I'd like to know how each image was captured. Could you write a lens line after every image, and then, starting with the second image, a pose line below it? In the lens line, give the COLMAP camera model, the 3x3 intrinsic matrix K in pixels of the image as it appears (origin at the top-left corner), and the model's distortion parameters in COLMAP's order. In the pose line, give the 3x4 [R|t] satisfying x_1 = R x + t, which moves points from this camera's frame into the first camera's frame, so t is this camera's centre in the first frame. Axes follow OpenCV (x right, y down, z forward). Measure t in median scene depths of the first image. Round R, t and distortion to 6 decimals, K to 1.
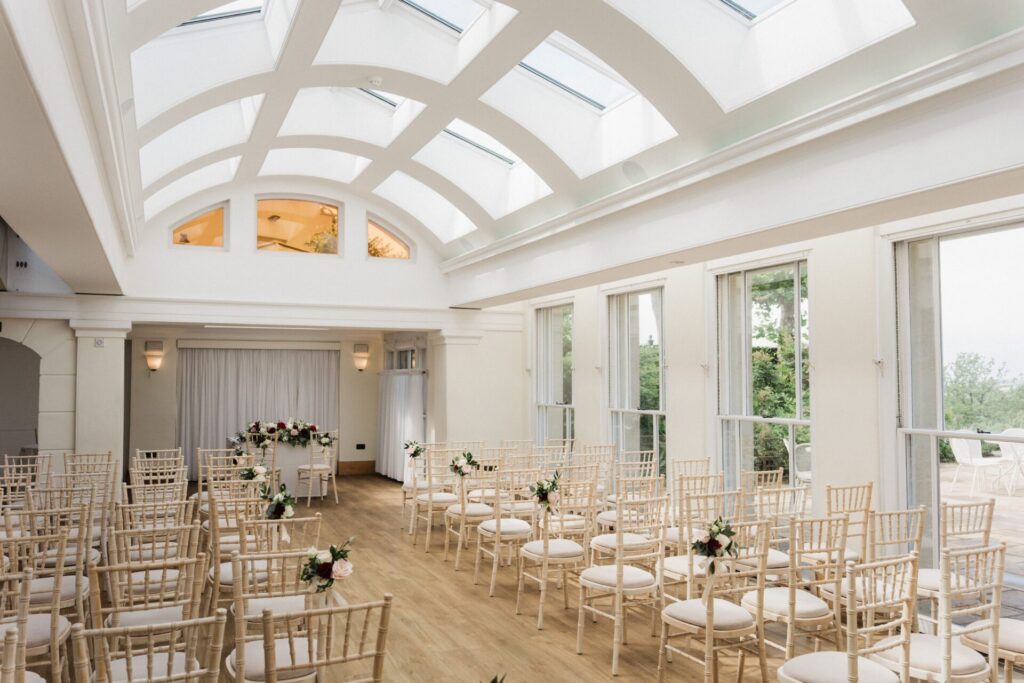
lens RADIAL K [[808.5, 0, 512.0], [0, 808.5, 341.5], [0, 0, 1]] dist [0.005063, -0.002065]
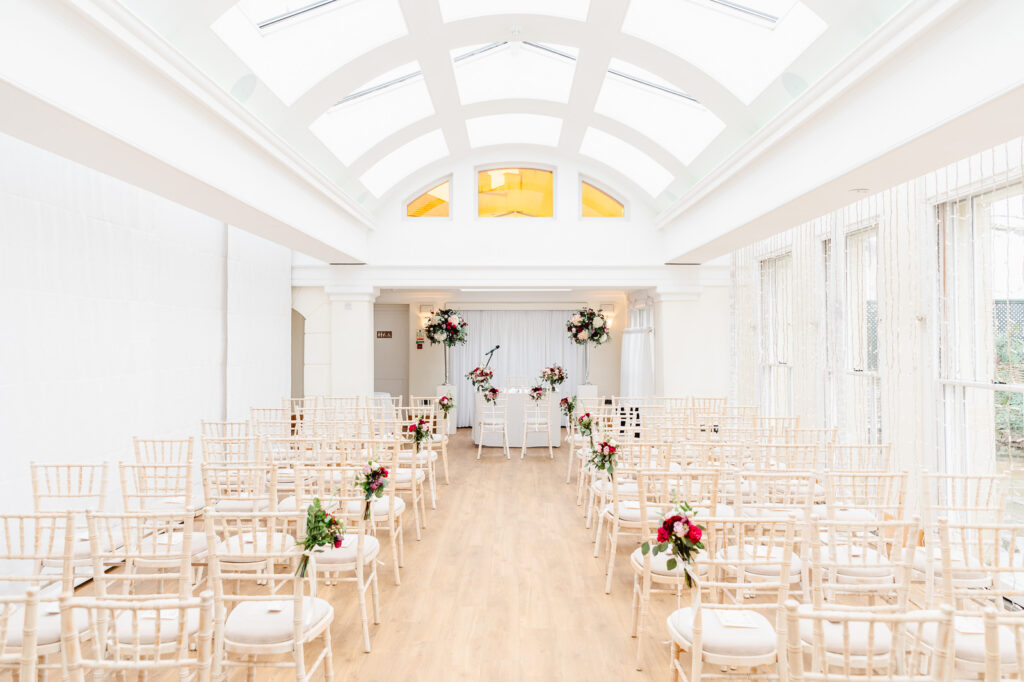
lens RADIAL K [[732.4, 0, 510.8], [0, 732.4, 317.9], [0, 0, 1]] dist [0.002604, 0.000690]
pose [[0.913522, -0.012044, -0.406611, 0.135120], [0.018786, 0.999744, 0.012595, 0.010620], [0.406355, -0.019145, 0.913515, 0.132410]]
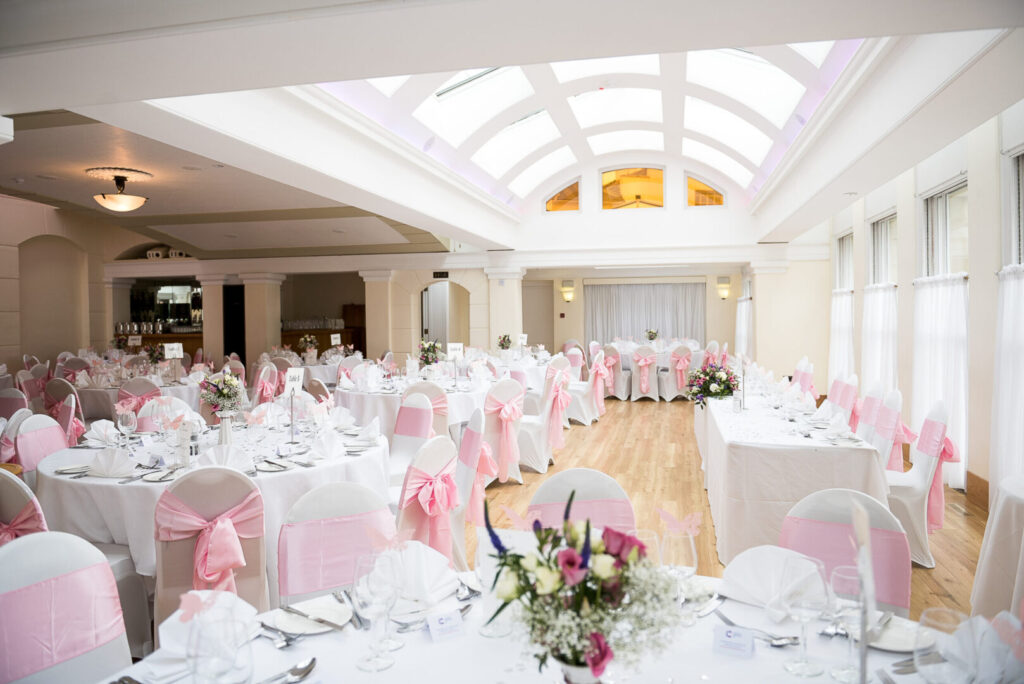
lens RADIAL K [[724.5, 0, 512.0], [0, 724.5, 342.0], [0, 0, 1]] dist [-0.008452, -0.001268]
pose [[0.804911, 0.015005, -0.593206, 0.317068], [0.035926, 0.996614, 0.073956, 0.013291], [0.592308, -0.080839, 0.801646, -0.087777]]
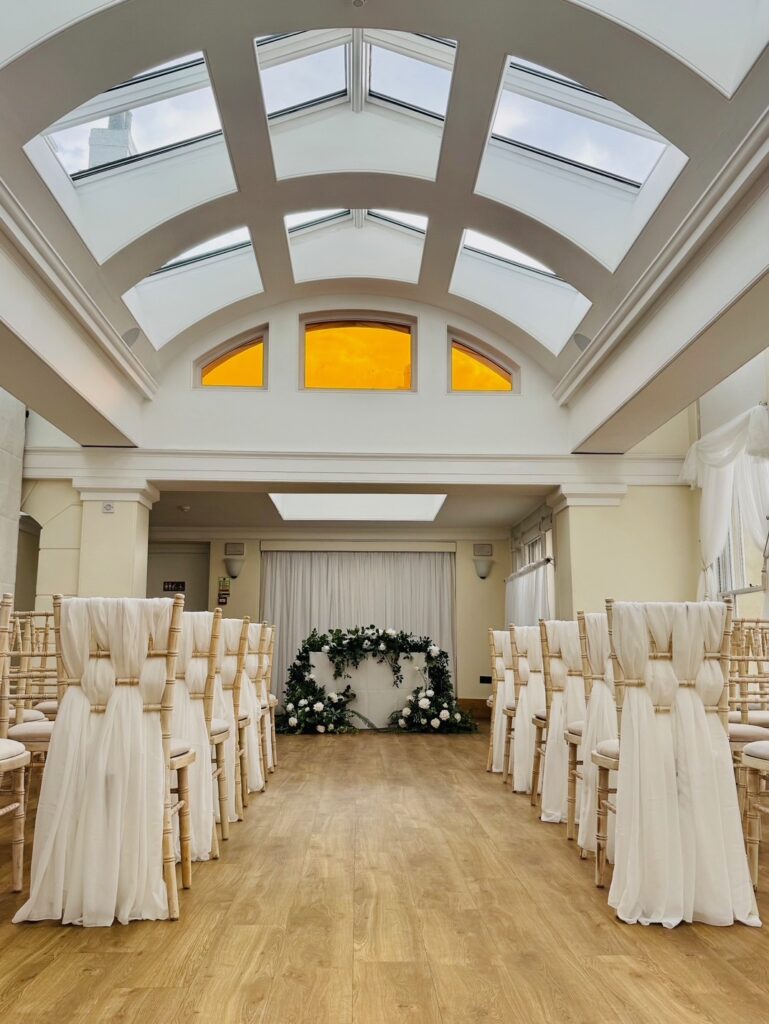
lens RADIAL K [[888.0, 0, 384.5], [0, 888.0, 512.0], [0, 0, 1]] dist [0.167123, -0.173022]
pose [[0.927115, -0.056630, -0.370473, 0.064855], [0.013492, 0.992920, -0.118013, 0.114115], [0.374533, 0.104414, 0.921316, 0.297065]]
